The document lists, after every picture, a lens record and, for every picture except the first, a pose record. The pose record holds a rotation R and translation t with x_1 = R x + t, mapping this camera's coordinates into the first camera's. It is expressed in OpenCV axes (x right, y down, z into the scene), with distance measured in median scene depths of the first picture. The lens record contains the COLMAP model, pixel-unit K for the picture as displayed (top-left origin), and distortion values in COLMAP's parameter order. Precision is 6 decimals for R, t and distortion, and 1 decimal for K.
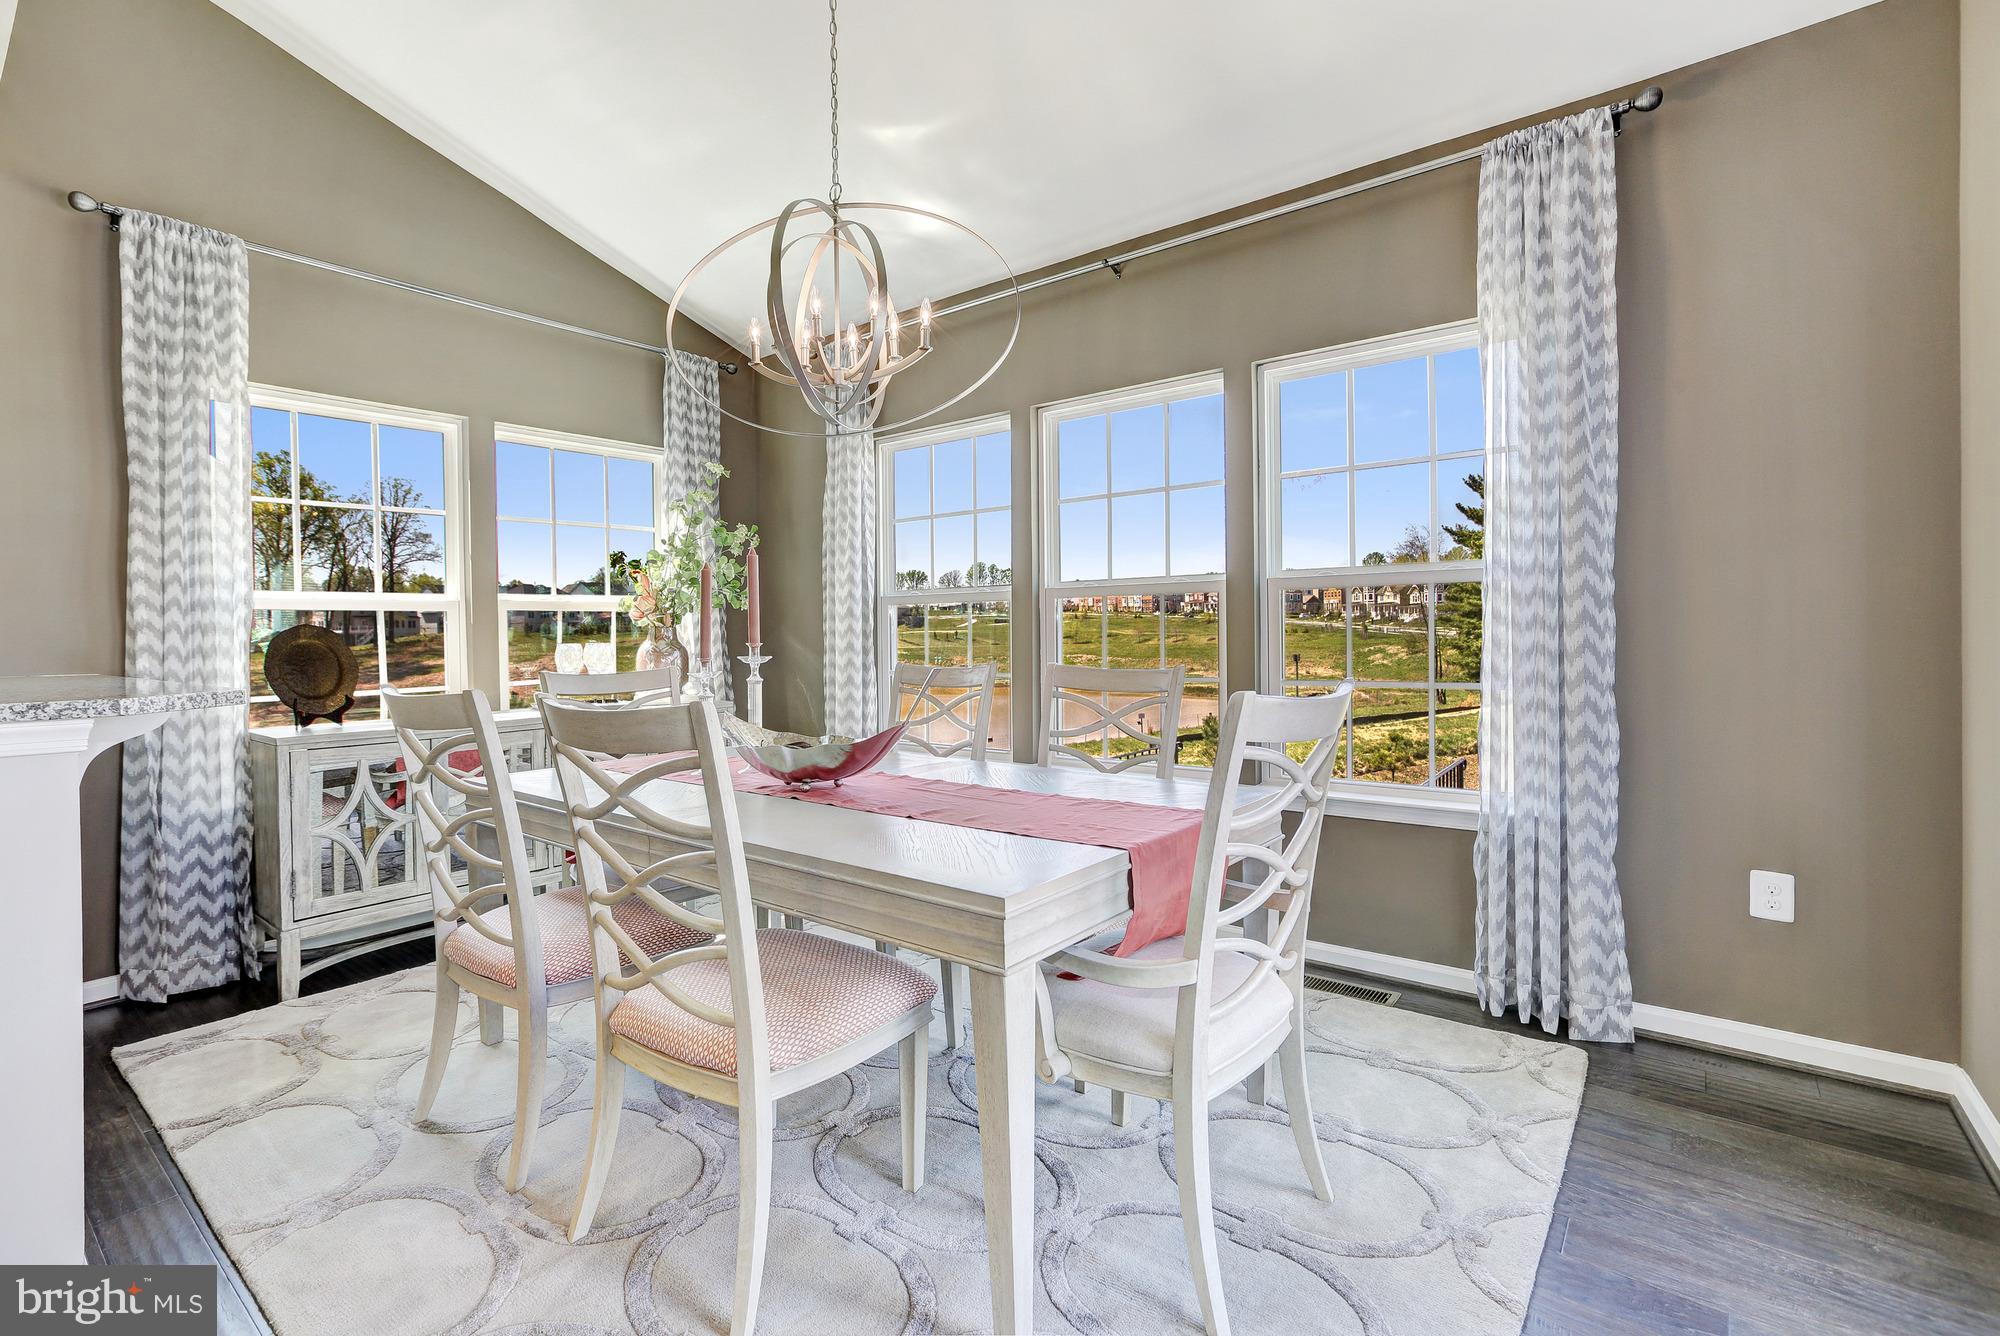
lens RADIAL K [[914.6, 0, 1001.2], [0, 914.6, 648.6], [0, 0, 1]] dist [-0.018137, 0.001695]
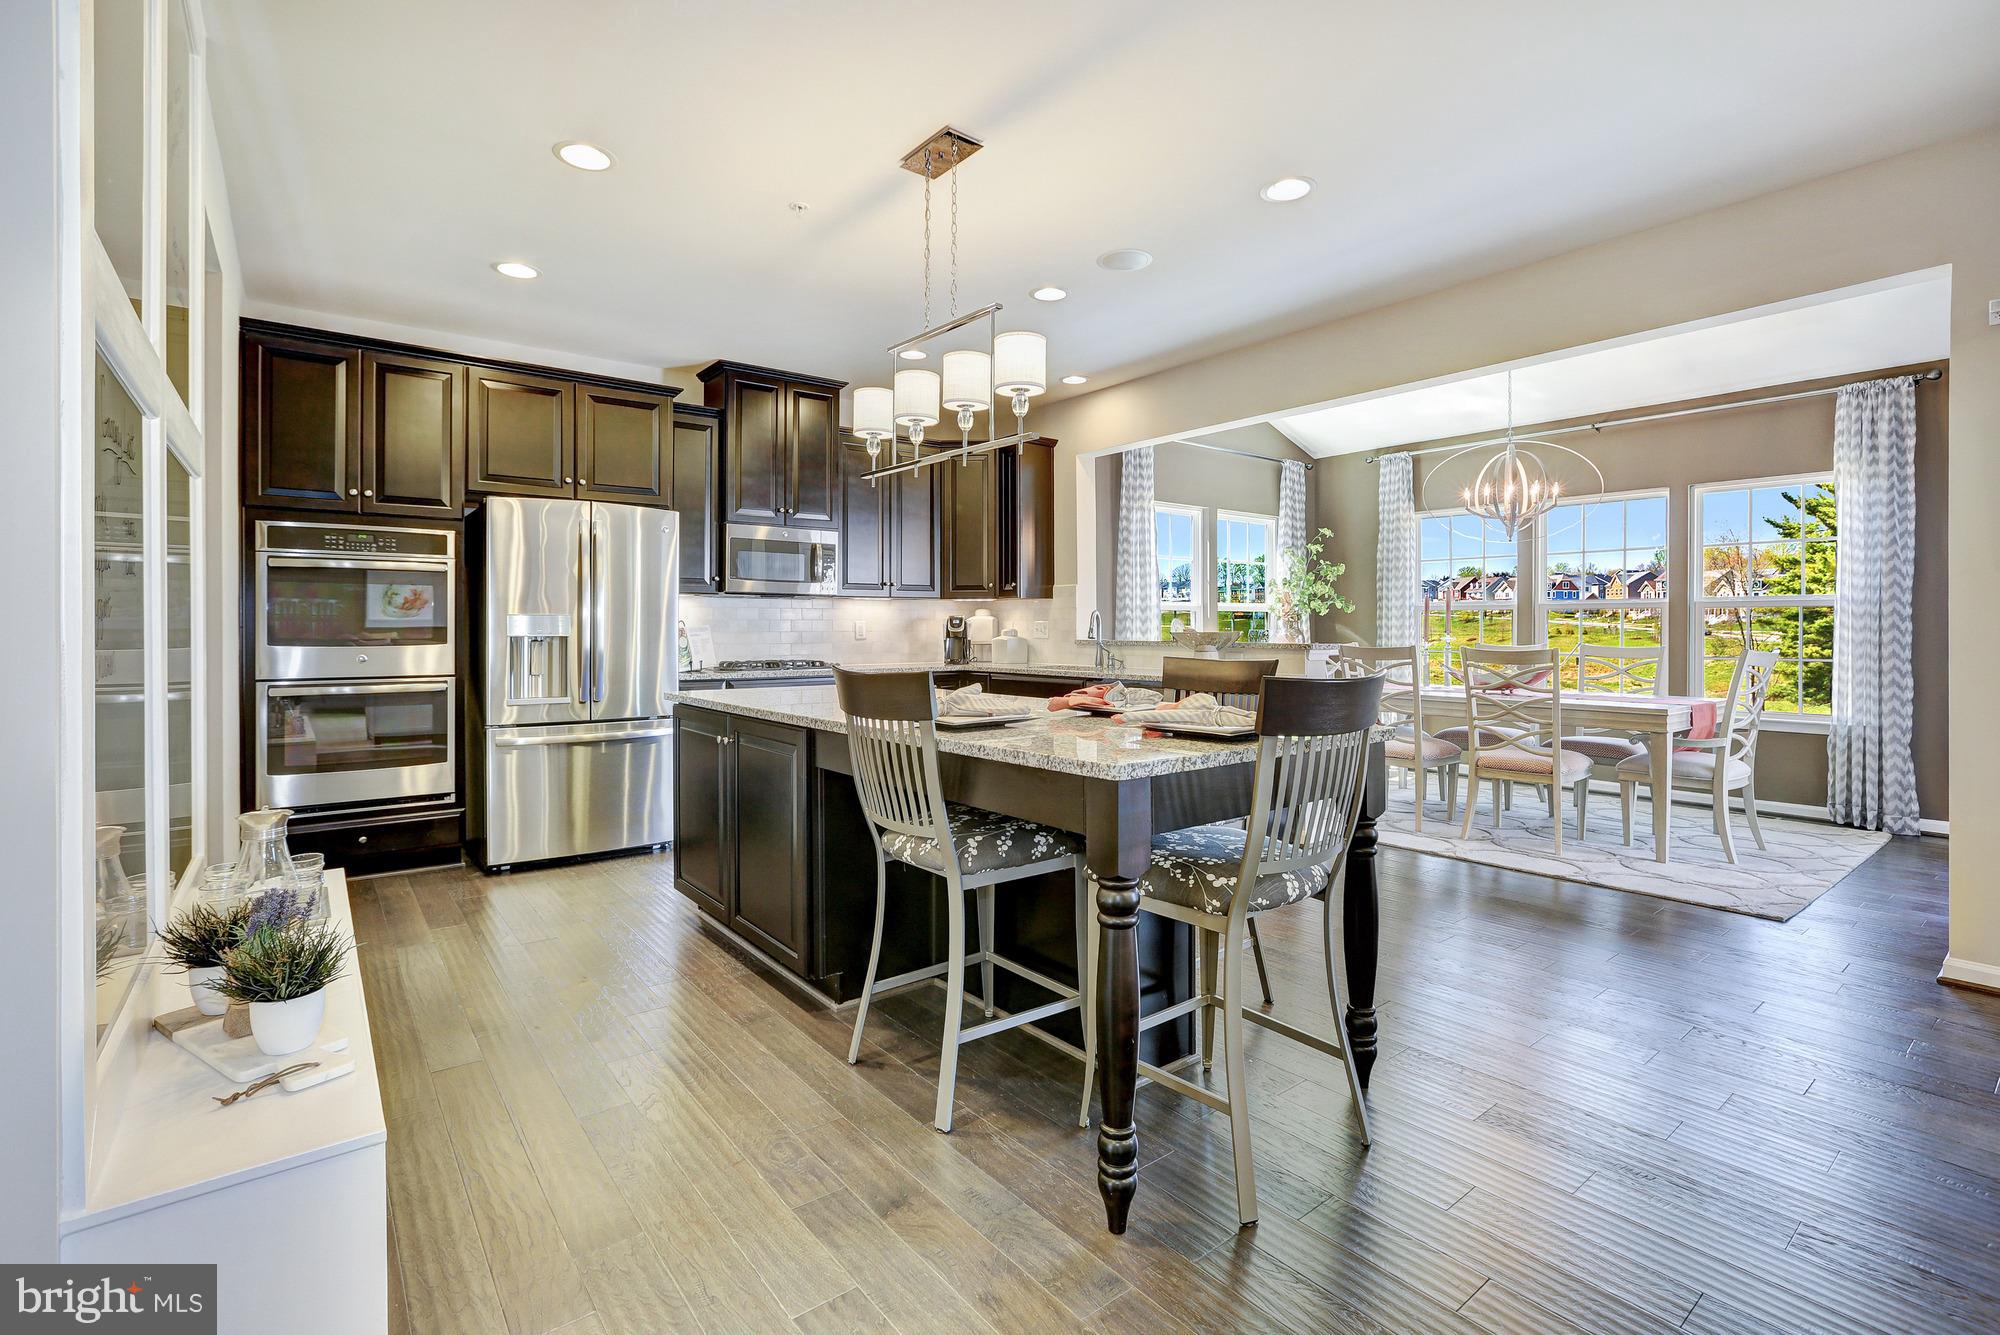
lens RADIAL K [[914.6, 0, 992.1], [0, 914.6, 632.4], [0, 0, 1]] dist [-0.018137, 0.001695]
pose [[0.968575, 0.017328, -0.248119, -0.818152], [-0.019107, 0.999806, -0.004763, 0.028191], [0.247989, 0.009354, 0.968718, -1.459651]]
